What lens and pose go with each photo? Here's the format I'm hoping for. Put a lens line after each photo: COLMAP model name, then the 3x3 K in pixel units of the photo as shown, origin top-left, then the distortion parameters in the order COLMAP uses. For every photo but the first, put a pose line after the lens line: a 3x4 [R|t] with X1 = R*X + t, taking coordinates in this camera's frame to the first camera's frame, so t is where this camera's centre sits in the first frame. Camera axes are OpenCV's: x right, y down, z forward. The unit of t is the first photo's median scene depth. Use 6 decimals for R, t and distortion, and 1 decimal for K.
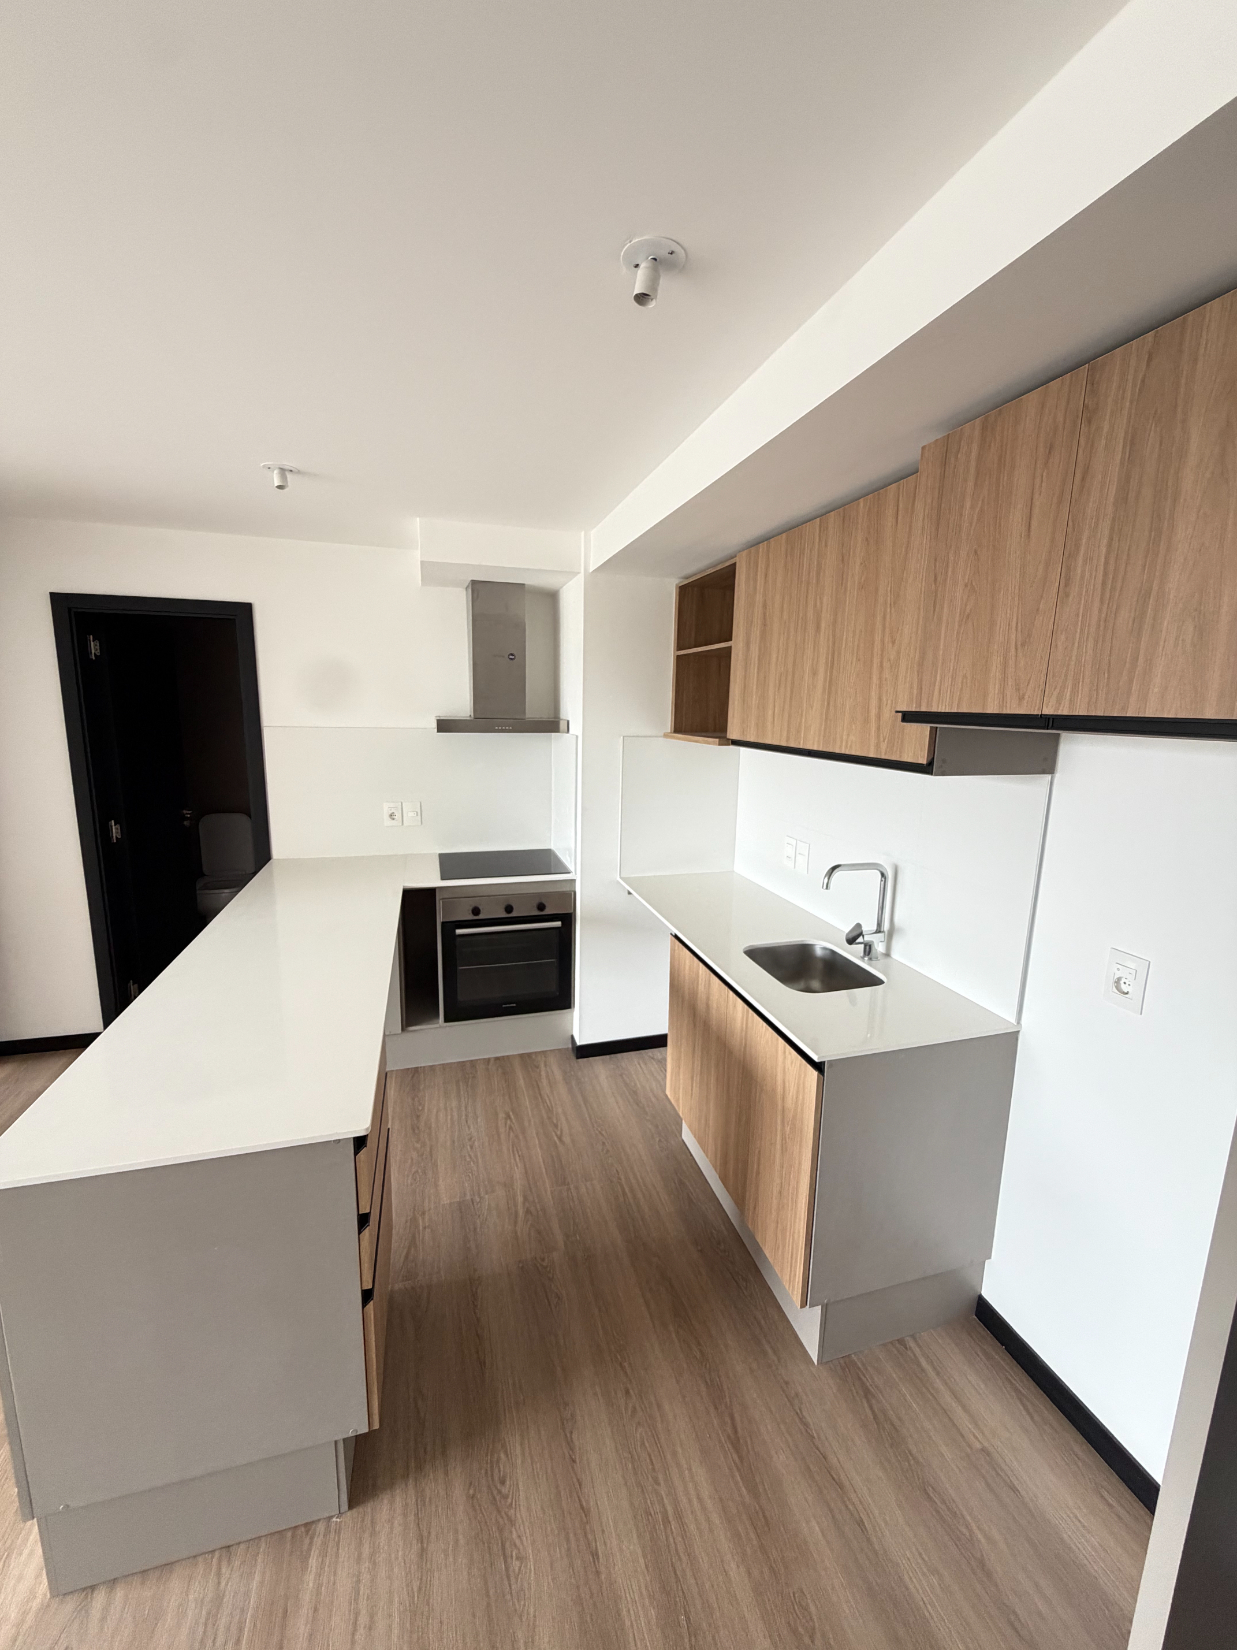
lens RADIAL K [[656.7, 0, 617.1], [0, 656.7, 819.8], [0, 0, 1]] dist [-0.000616, 0.000525]
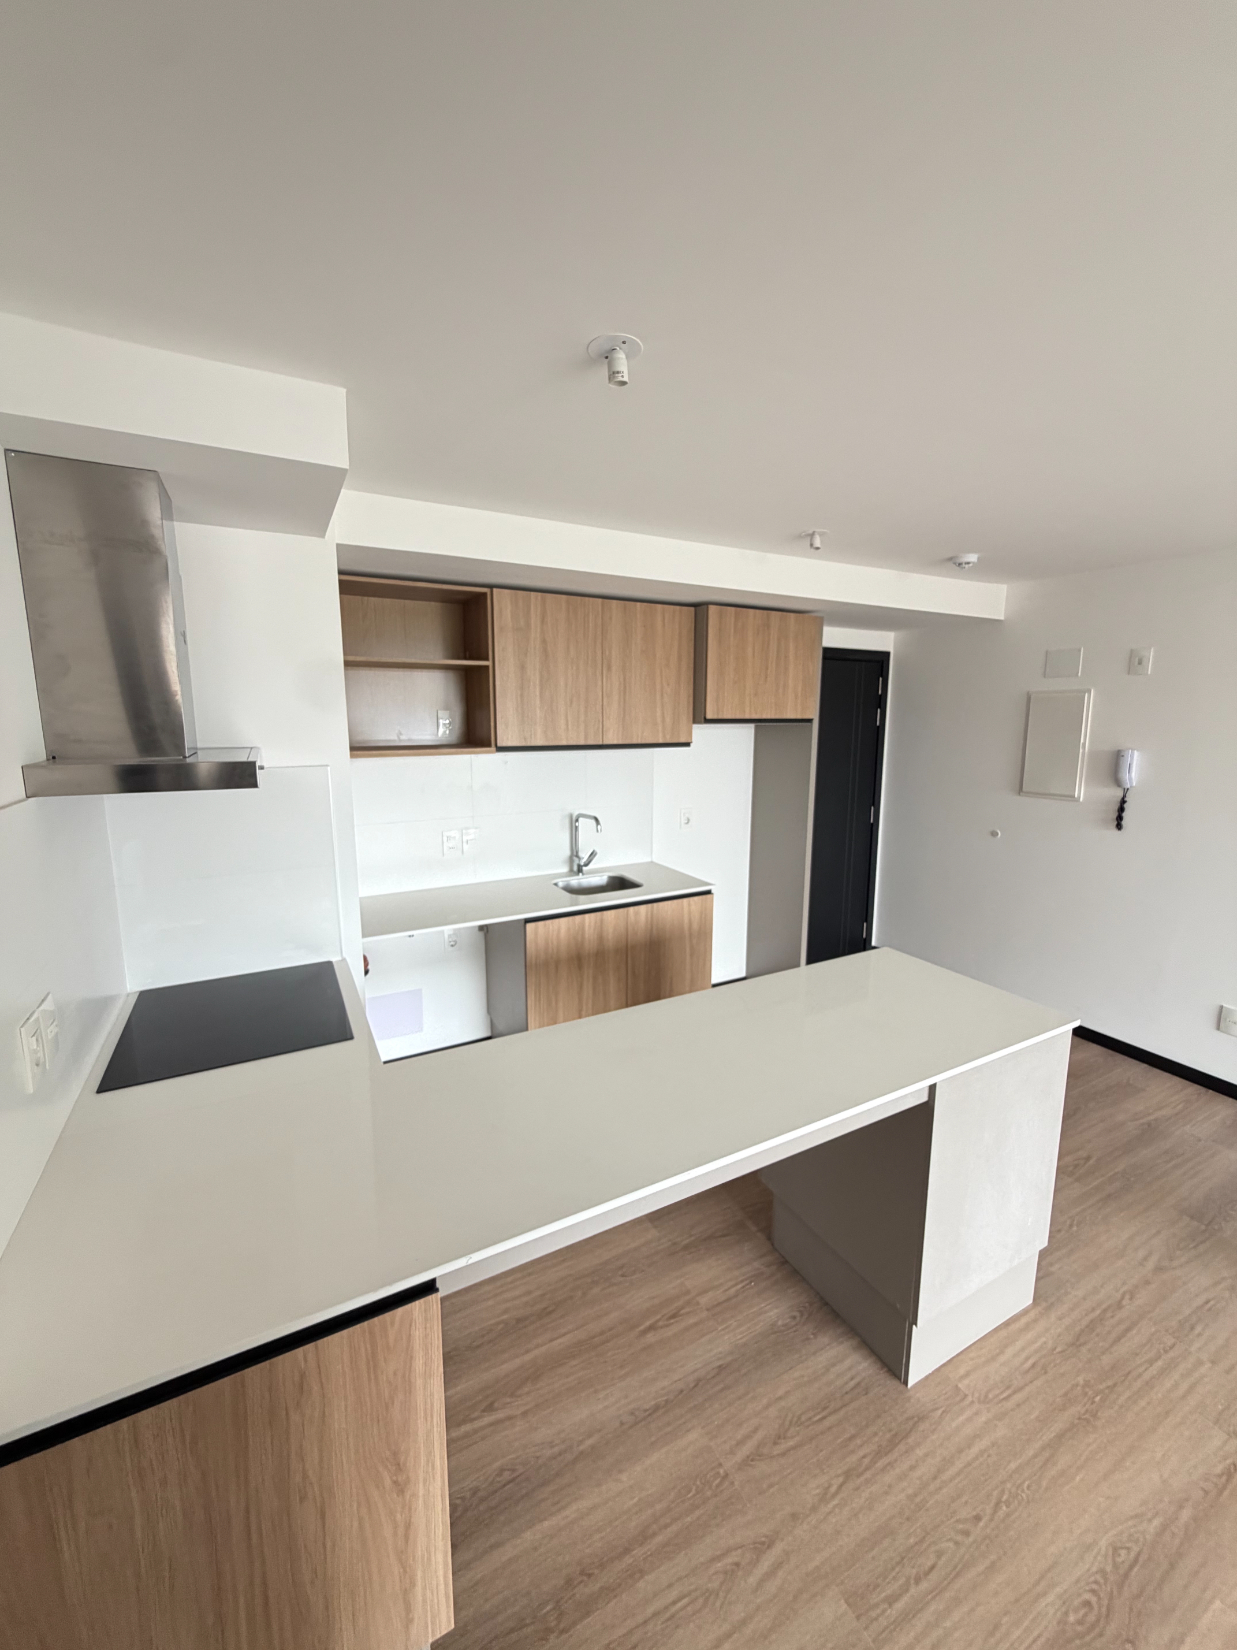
lens RADIAL K [[656.7, 0, 617.1], [0, 656.7, 819.8], [0, 0, 1]] dist [-0.000616, 0.000525]
pose [[-0.209983, -0.176264, 0.961685, -1.343107], [0.165704, 0.962969, 0.212681, -0.280152], [-0.963561, 0.204014, -0.173000, 1.364426]]
